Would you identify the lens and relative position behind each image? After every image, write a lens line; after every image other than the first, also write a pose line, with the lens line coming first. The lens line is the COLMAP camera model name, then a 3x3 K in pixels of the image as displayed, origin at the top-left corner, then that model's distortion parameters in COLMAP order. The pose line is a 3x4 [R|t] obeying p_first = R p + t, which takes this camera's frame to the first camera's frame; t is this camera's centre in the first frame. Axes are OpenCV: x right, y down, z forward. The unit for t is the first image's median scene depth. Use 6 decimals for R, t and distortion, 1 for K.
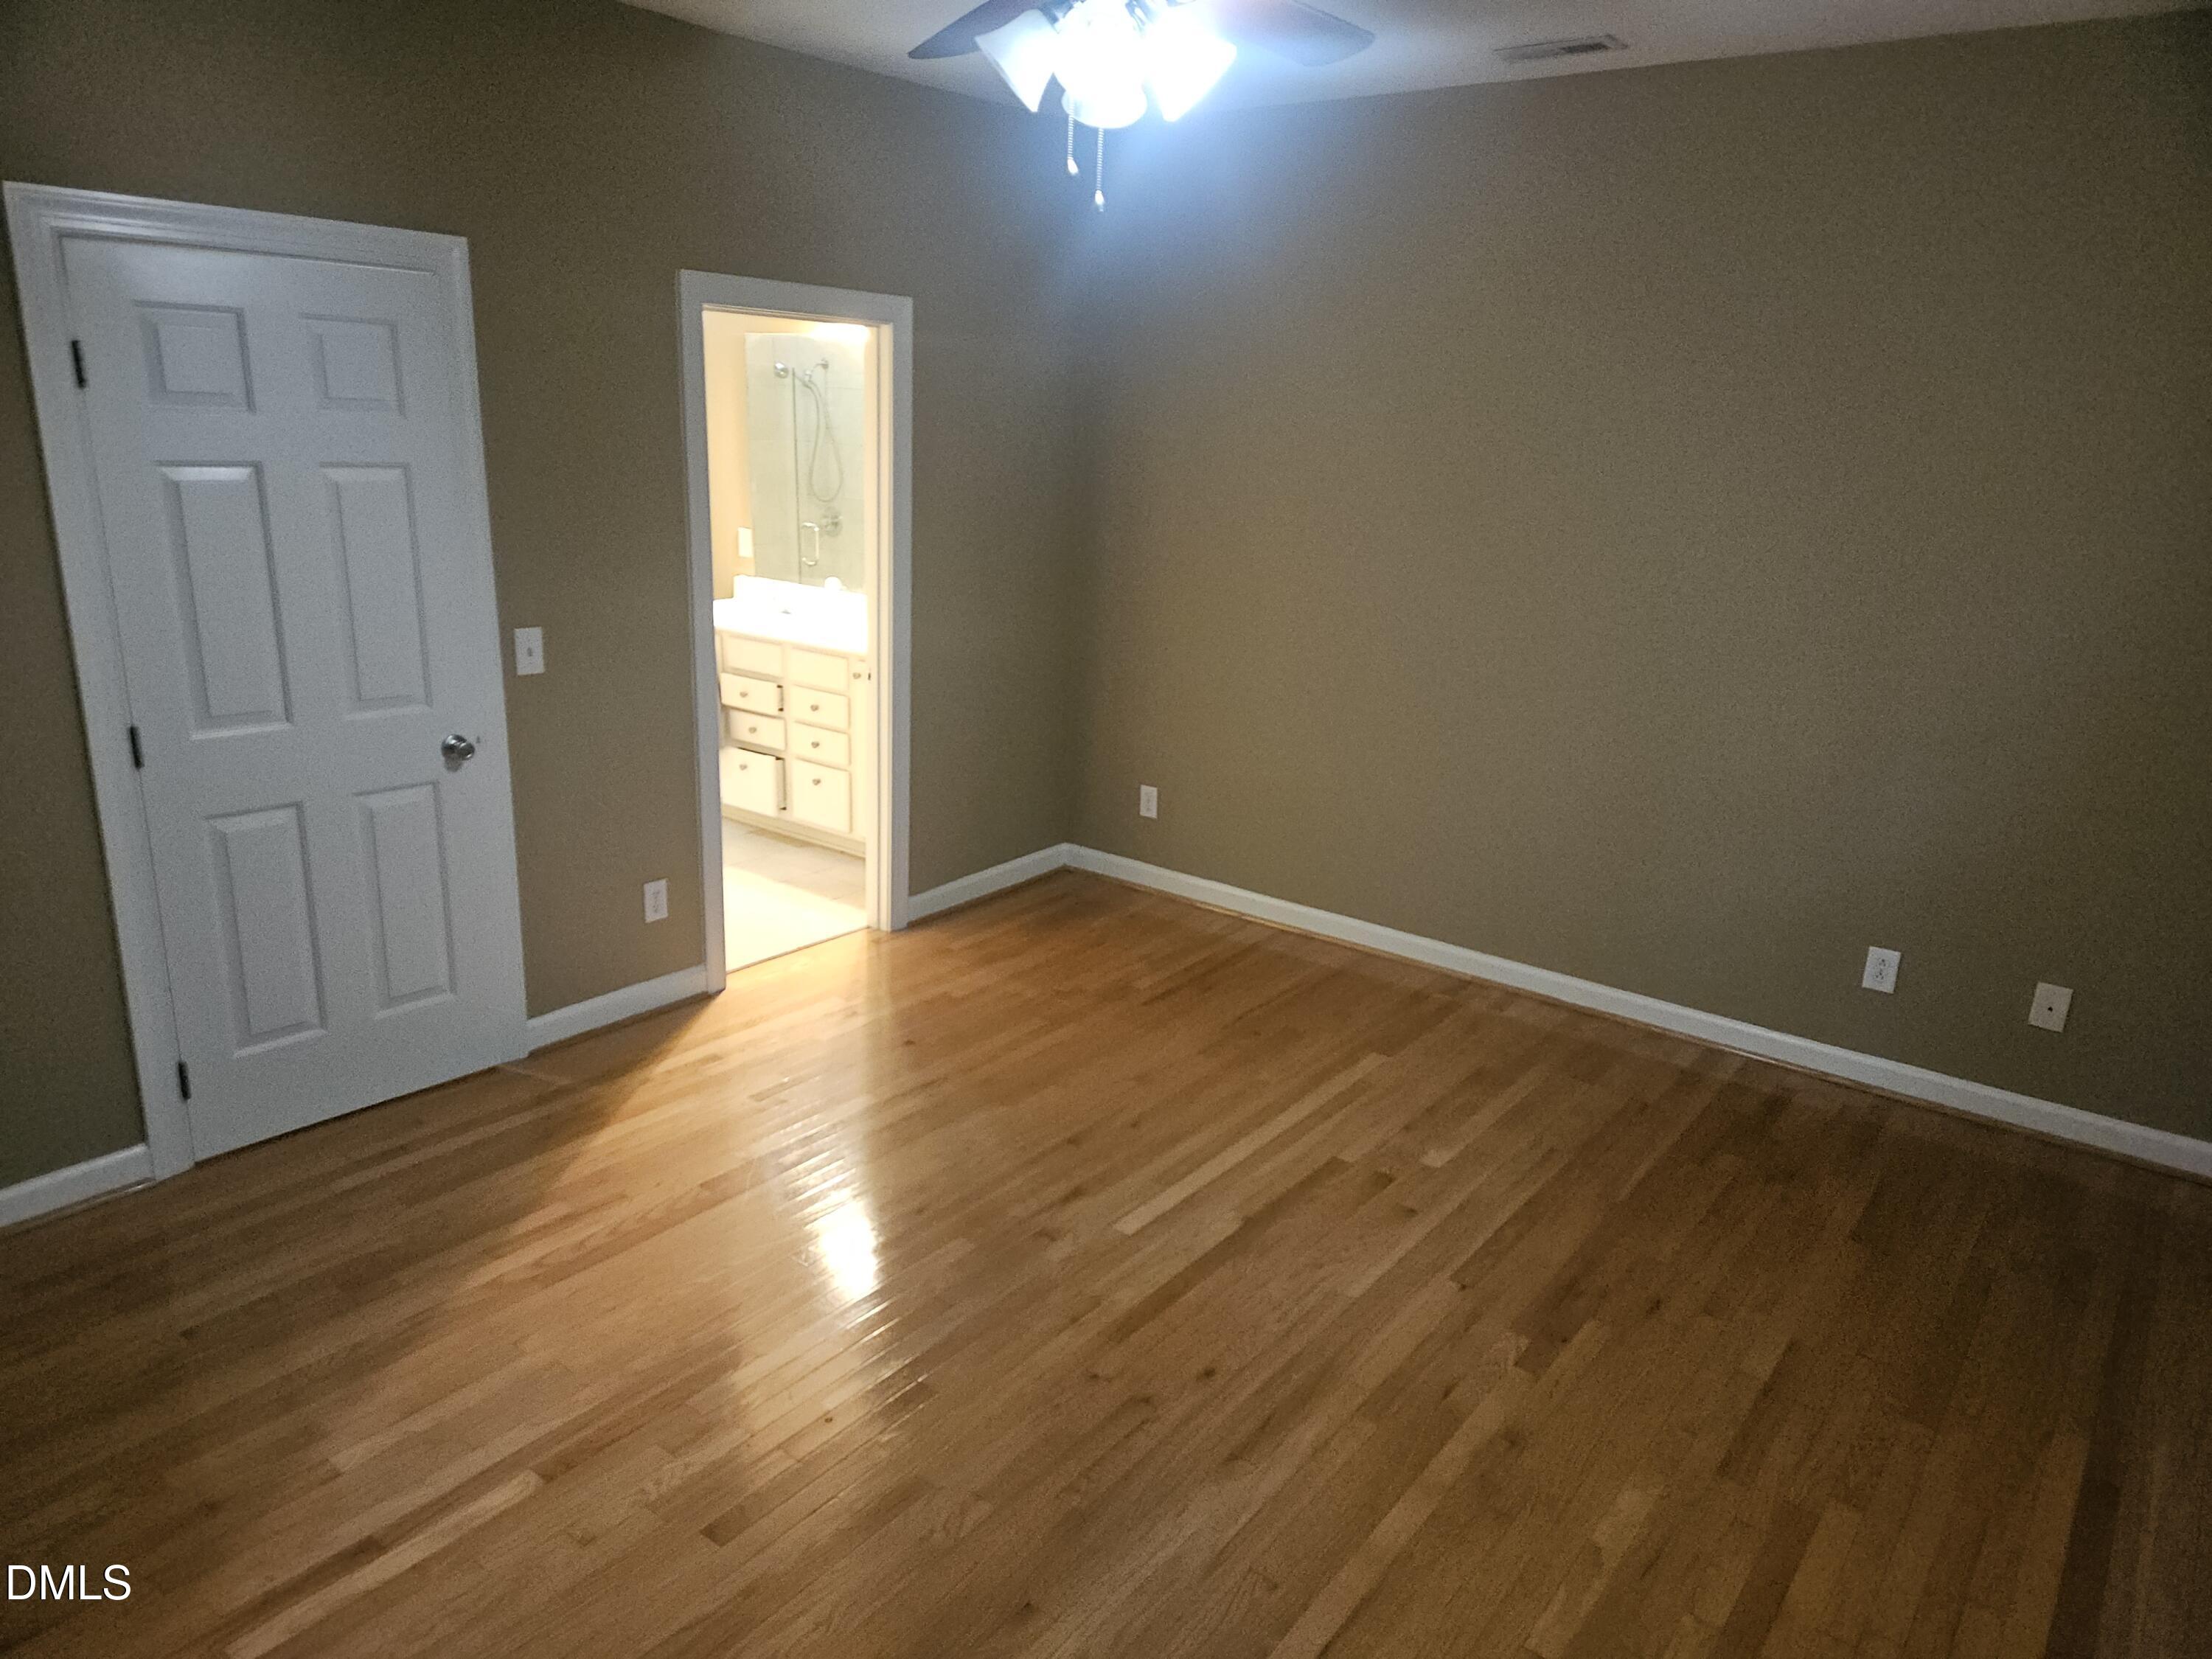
lens RADIAL K [[1481.5, 0, 1103.1], [0, 1481.5, 867.6], [0, 0, 1]] dist [0.004012, 0.001433]
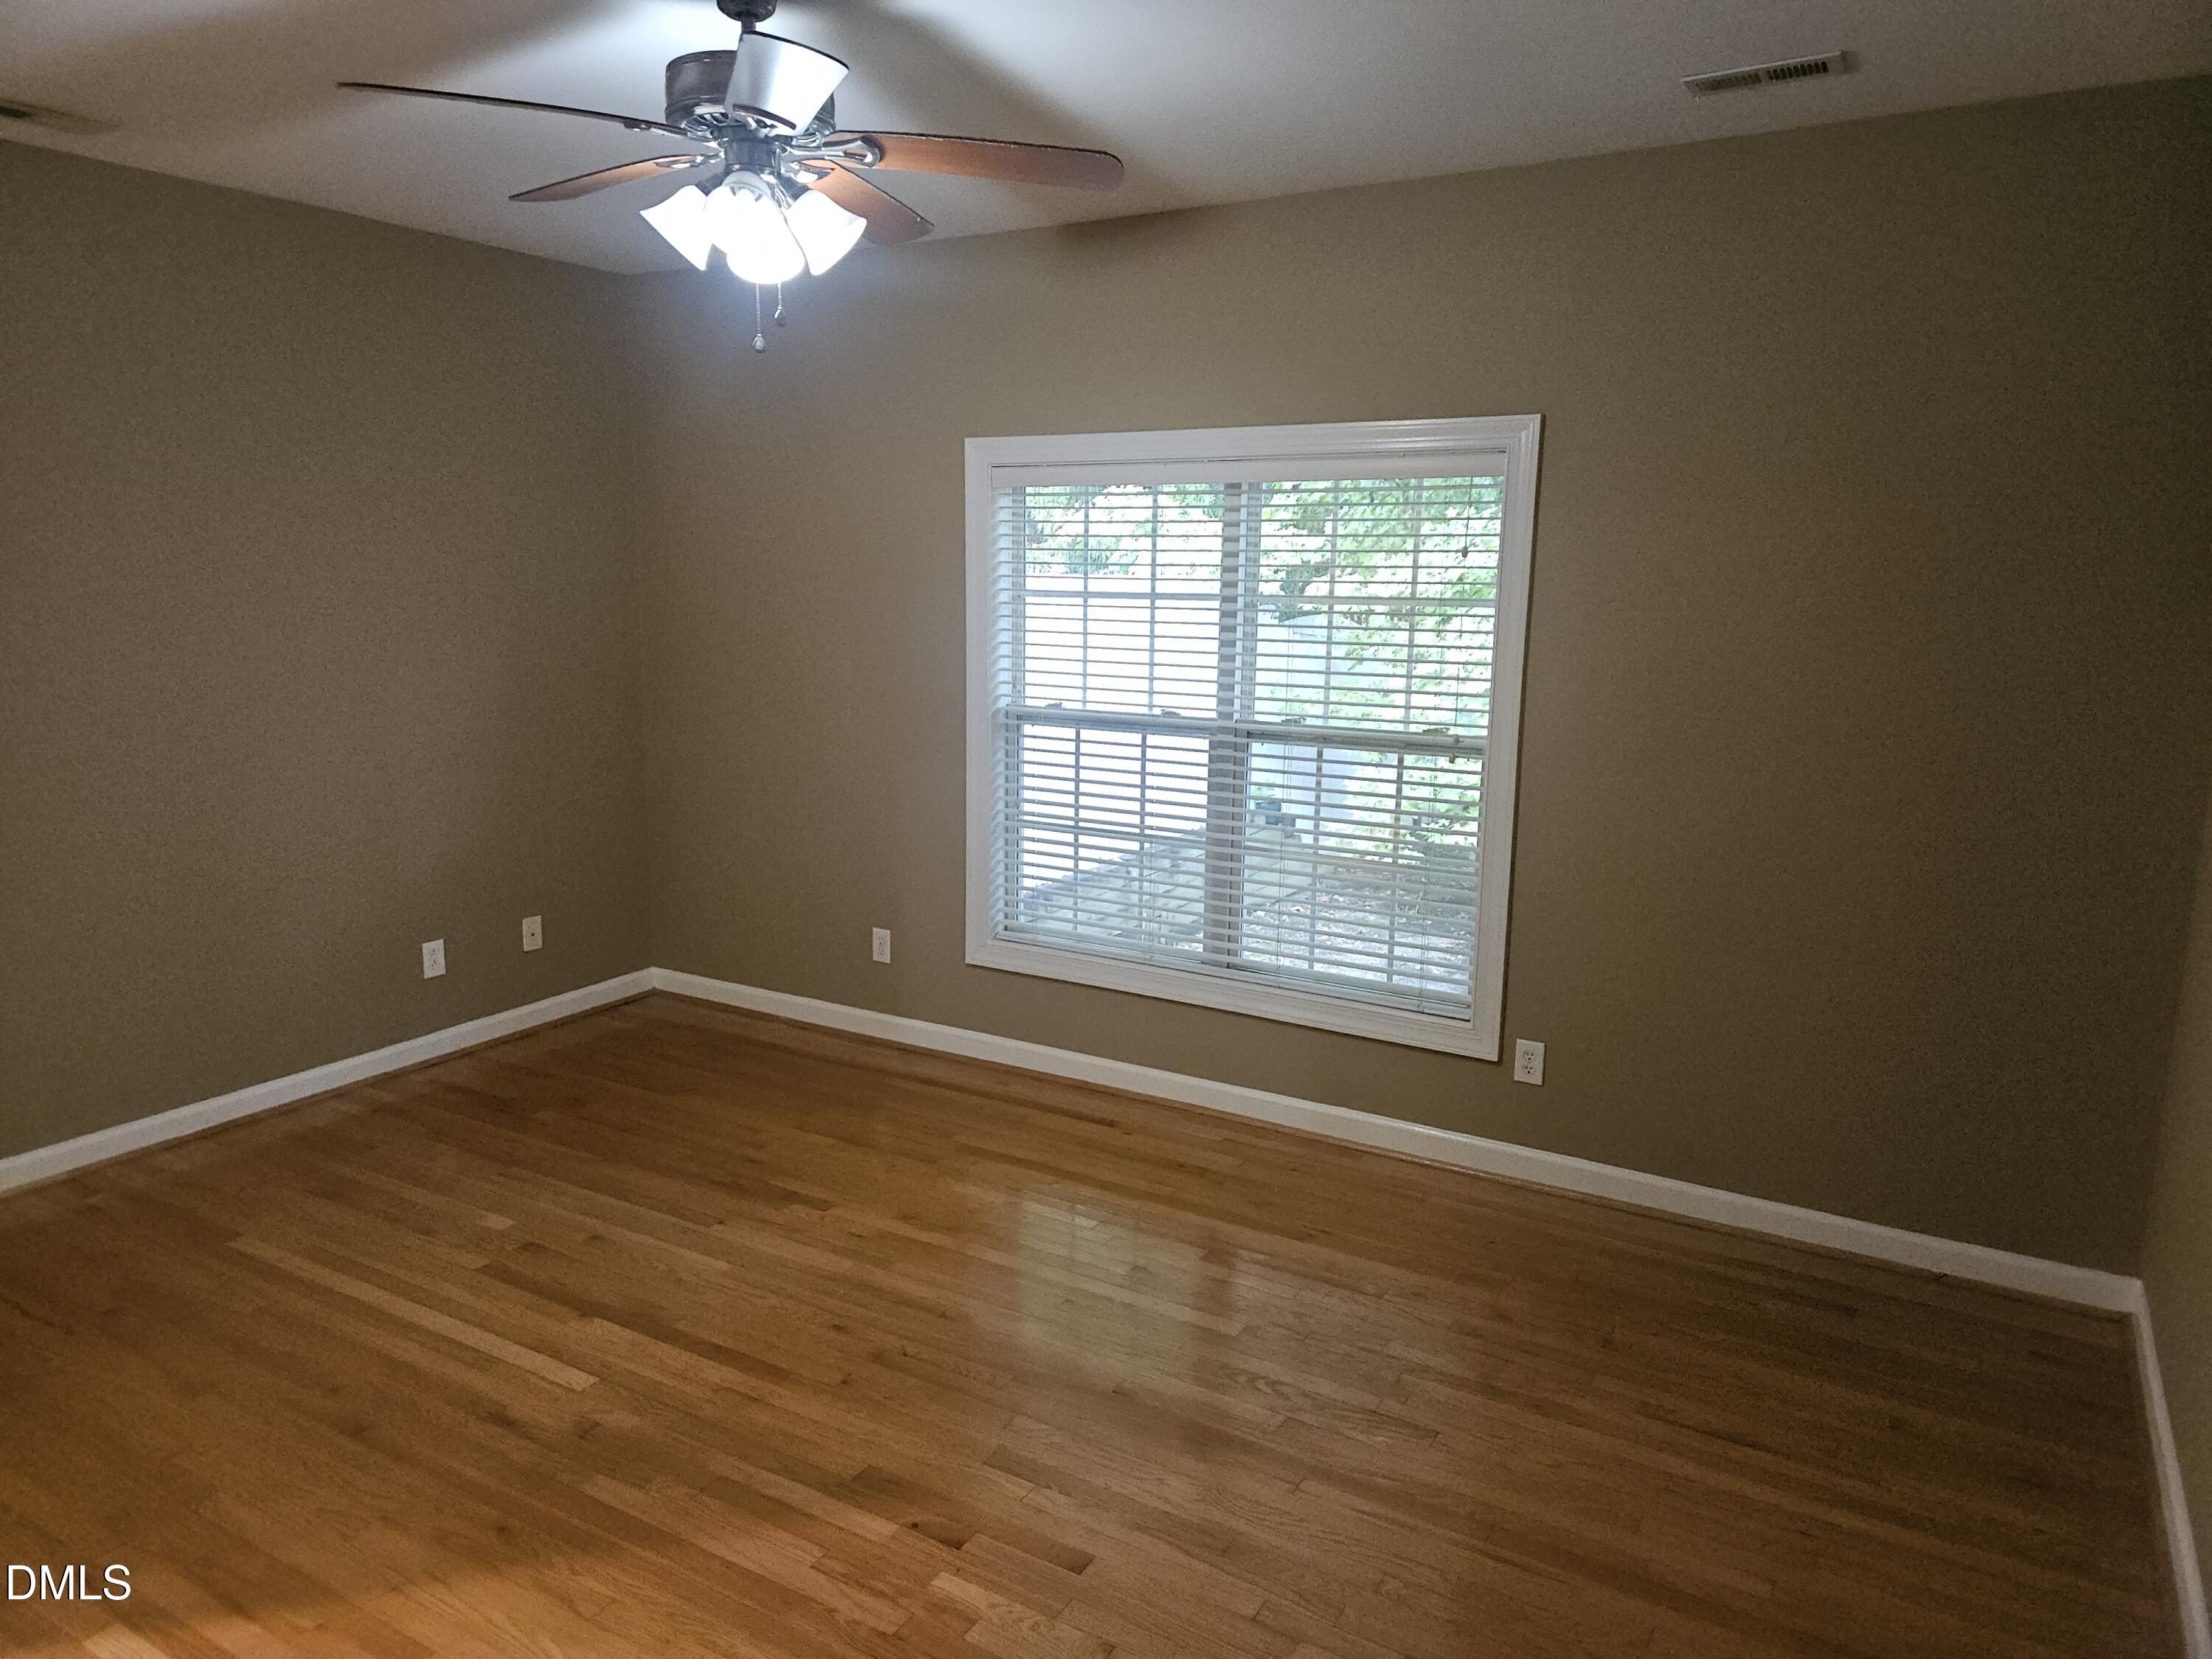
lens RADIAL K [[1405.6, 0, 1106.0], [0, 1405.6, 829.5], [0, 0, 1]] dist [0.071225, -0.063035]
pose [[-0.134363, -0.224157, 0.965246, -0.787748], [0.269813, 0.929000, 0.253298, -0.212976], [-0.953492, 0.294470, -0.064343, 0.609920]]
